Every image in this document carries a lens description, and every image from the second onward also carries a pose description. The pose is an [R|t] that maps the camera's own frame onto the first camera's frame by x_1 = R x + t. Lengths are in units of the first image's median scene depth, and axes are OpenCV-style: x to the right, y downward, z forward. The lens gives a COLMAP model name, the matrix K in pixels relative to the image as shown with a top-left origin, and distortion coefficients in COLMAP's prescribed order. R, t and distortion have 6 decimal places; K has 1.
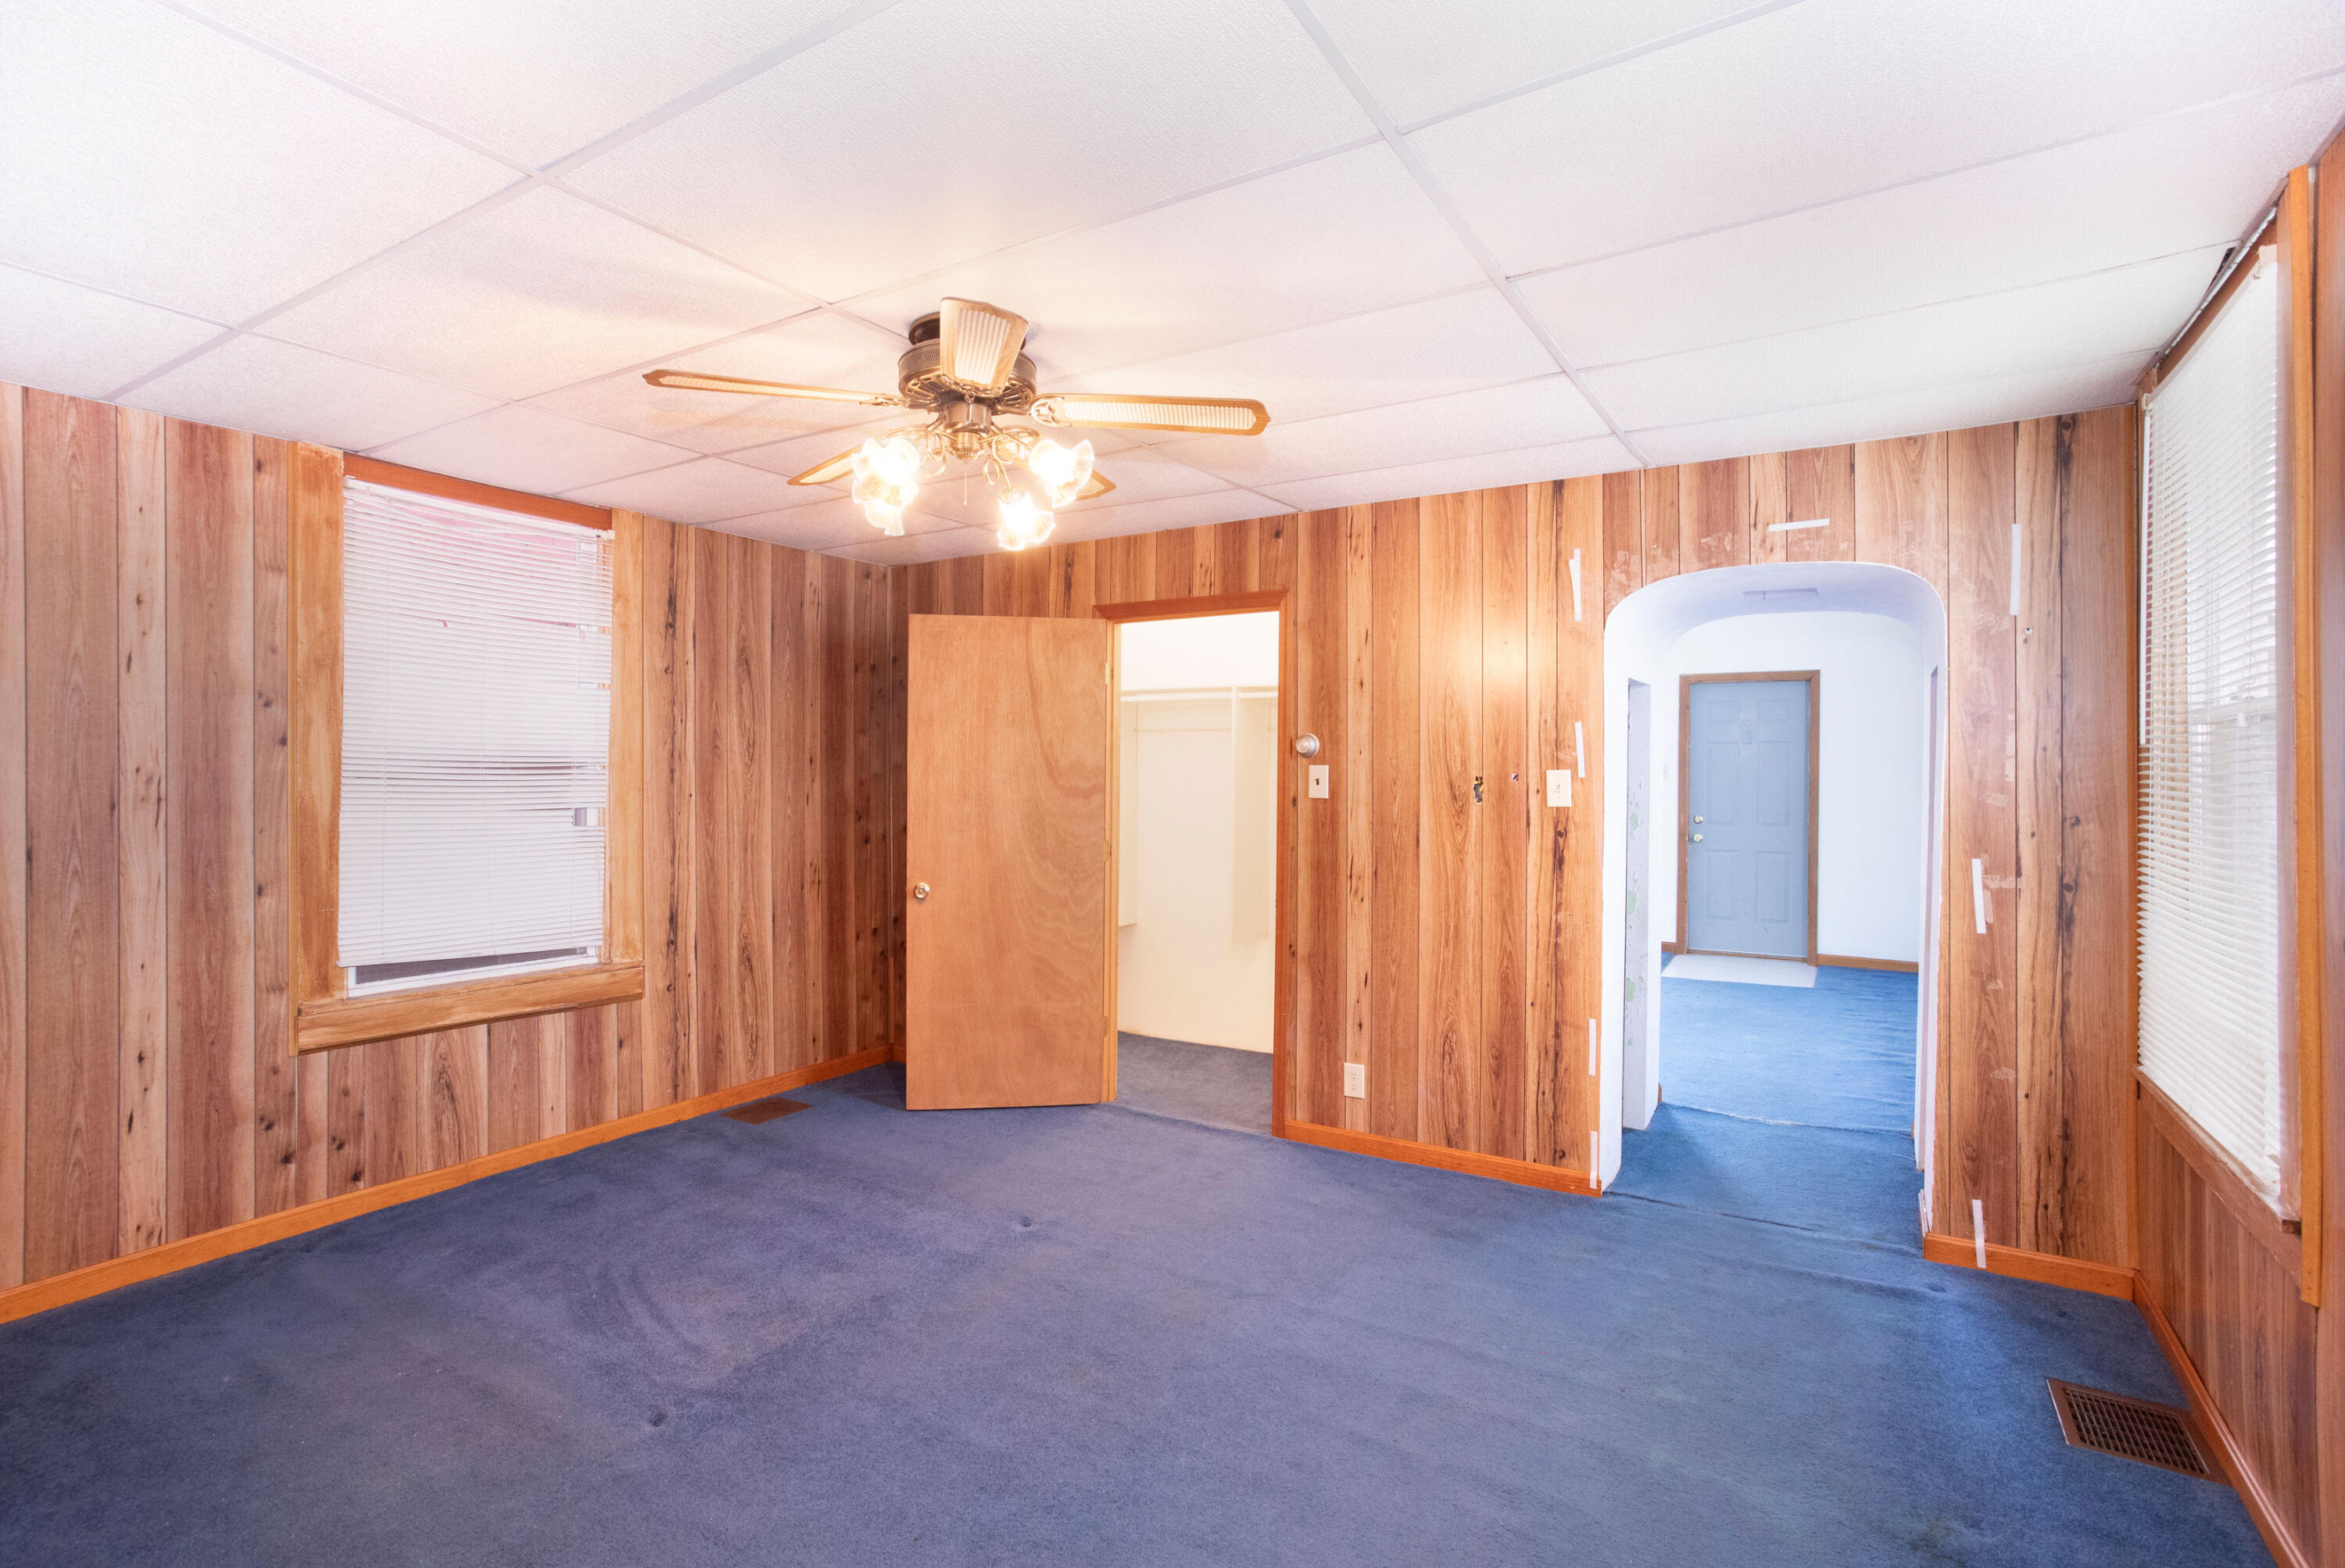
lens RADIAL K [[1153.1, 0, 1130.3], [0, 1153.1, 775.3], [0, 0, 1]] dist [-0.036068, 0.020459]
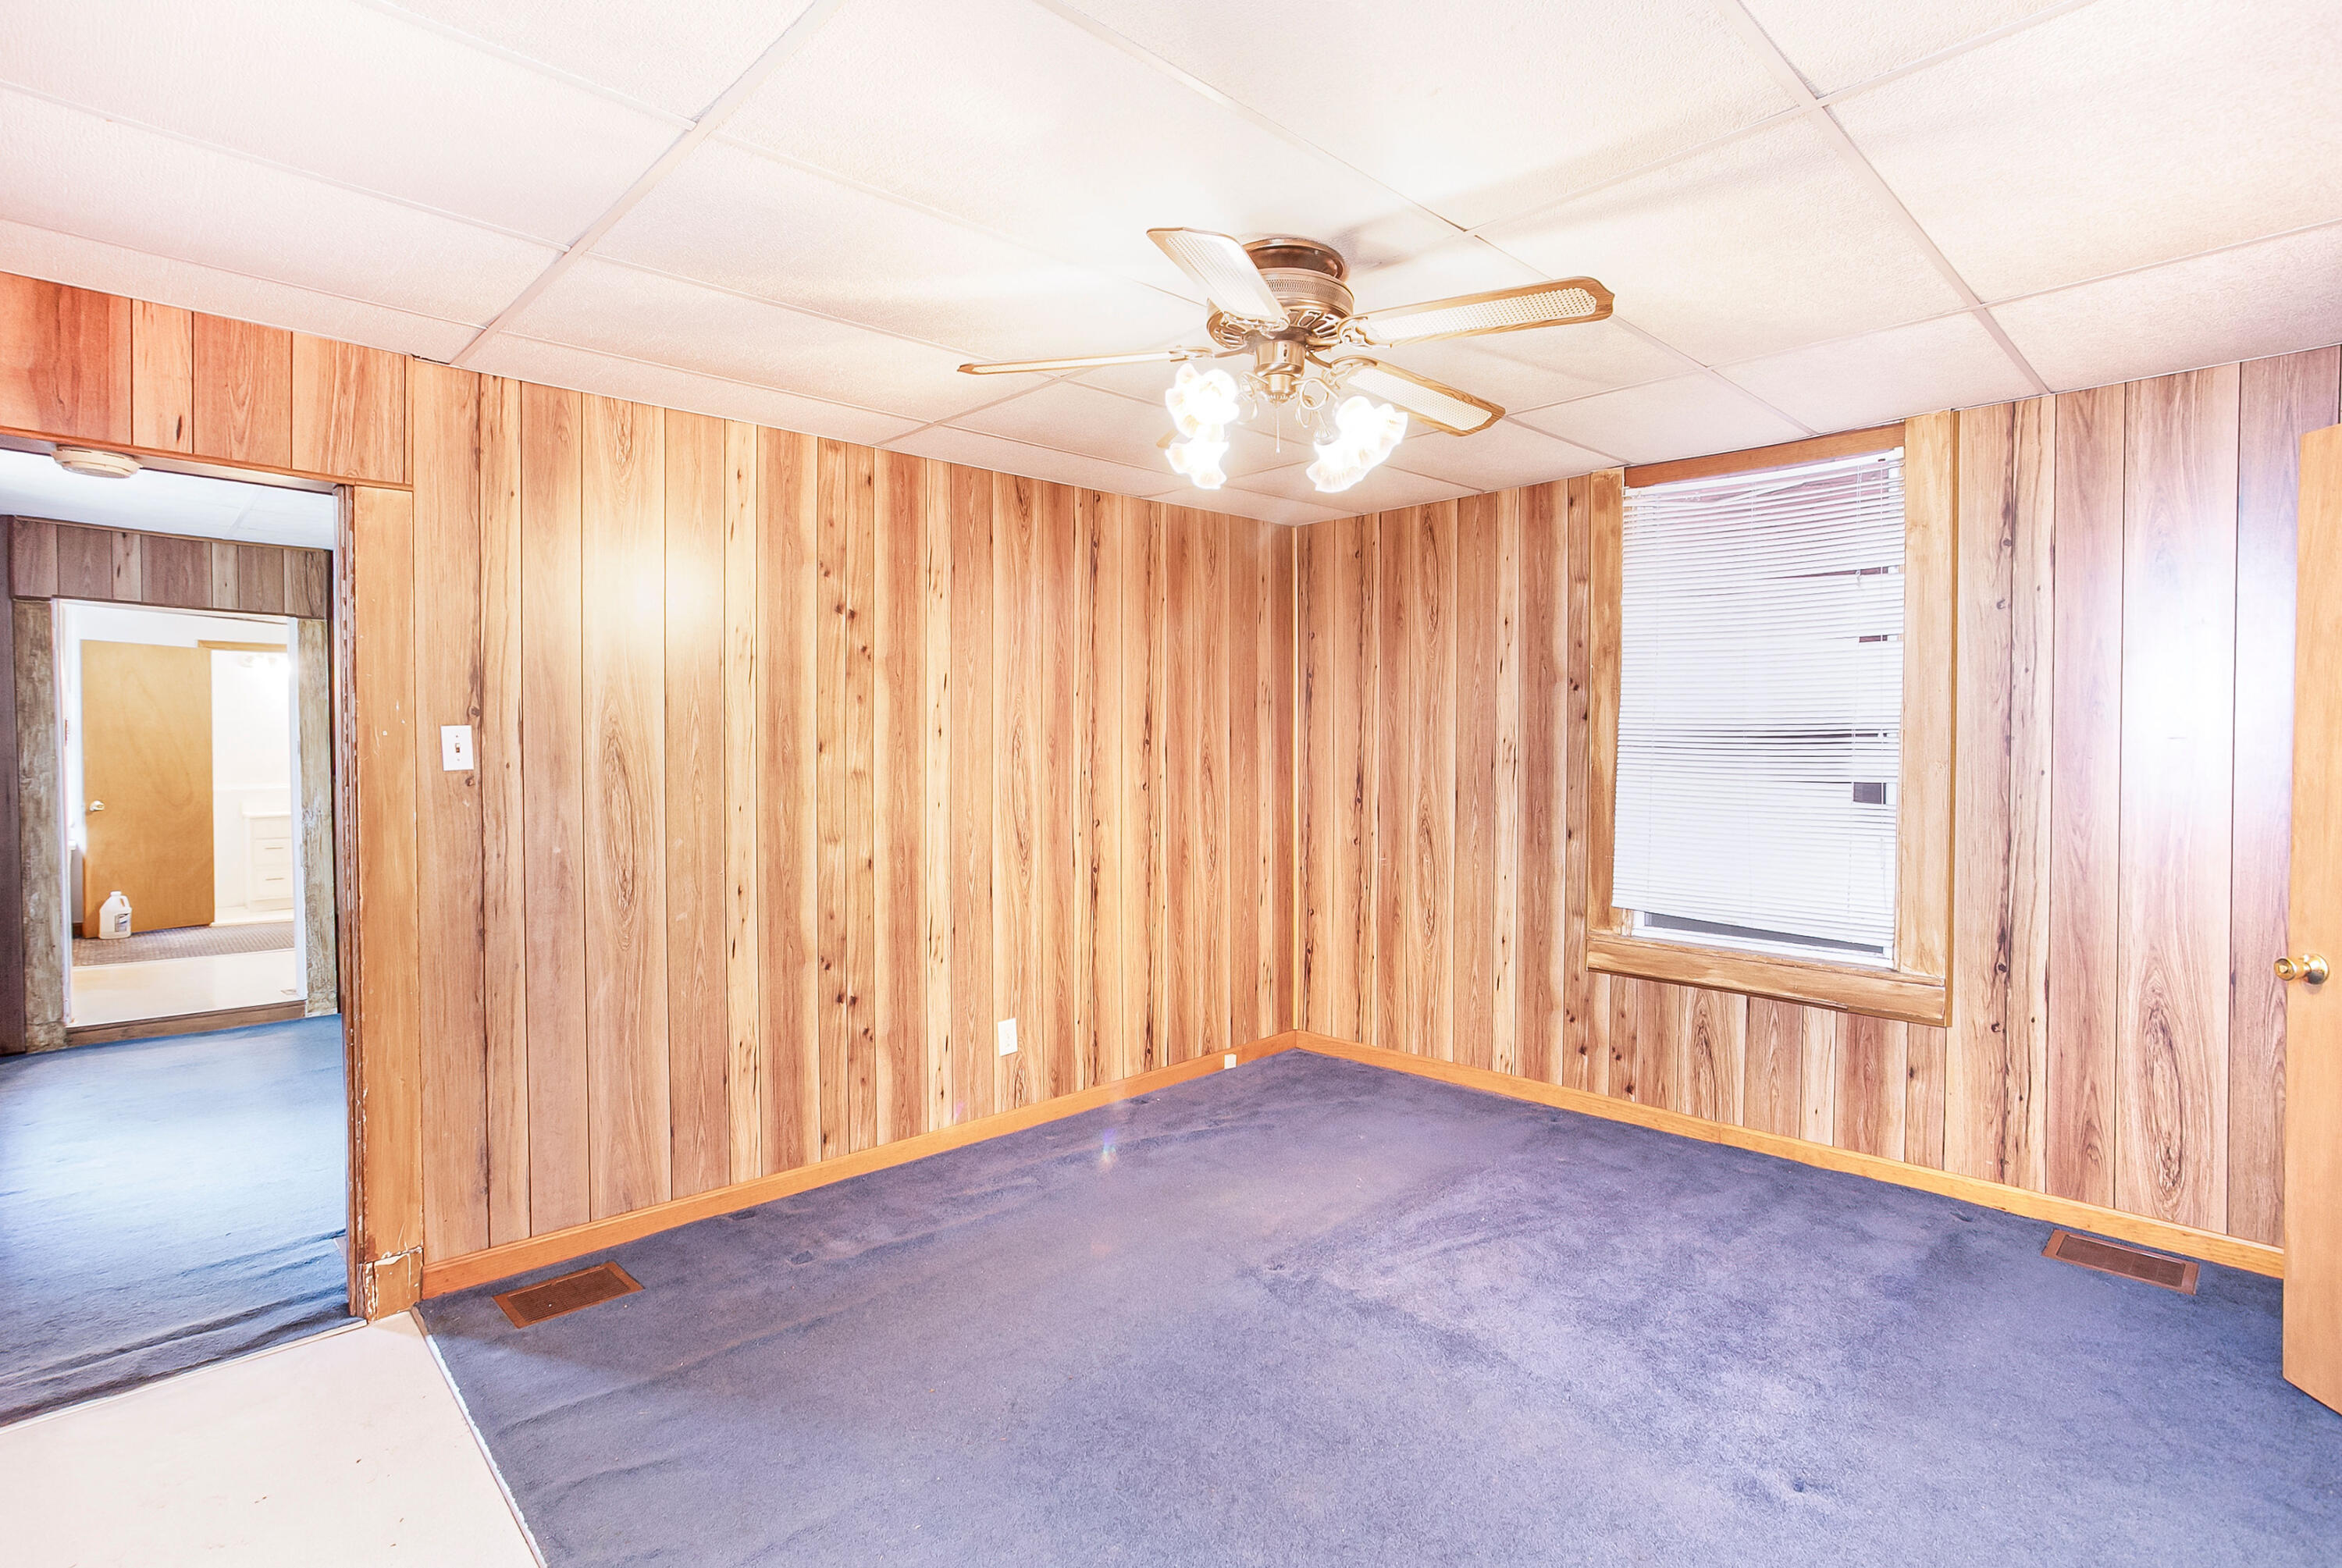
lens RADIAL K [[1151.5, 0, 1180.1], [0, 1151.5, 771.8], [0, 0, 1]] dist [-0.036068, 0.020459]
pose [[-0.235248, 0.020794, -0.971713, 0.332979], [-0.001964, 0.999759, 0.021869, 0.001979], [0.971933, 0.007053, -0.235151, 0.492746]]
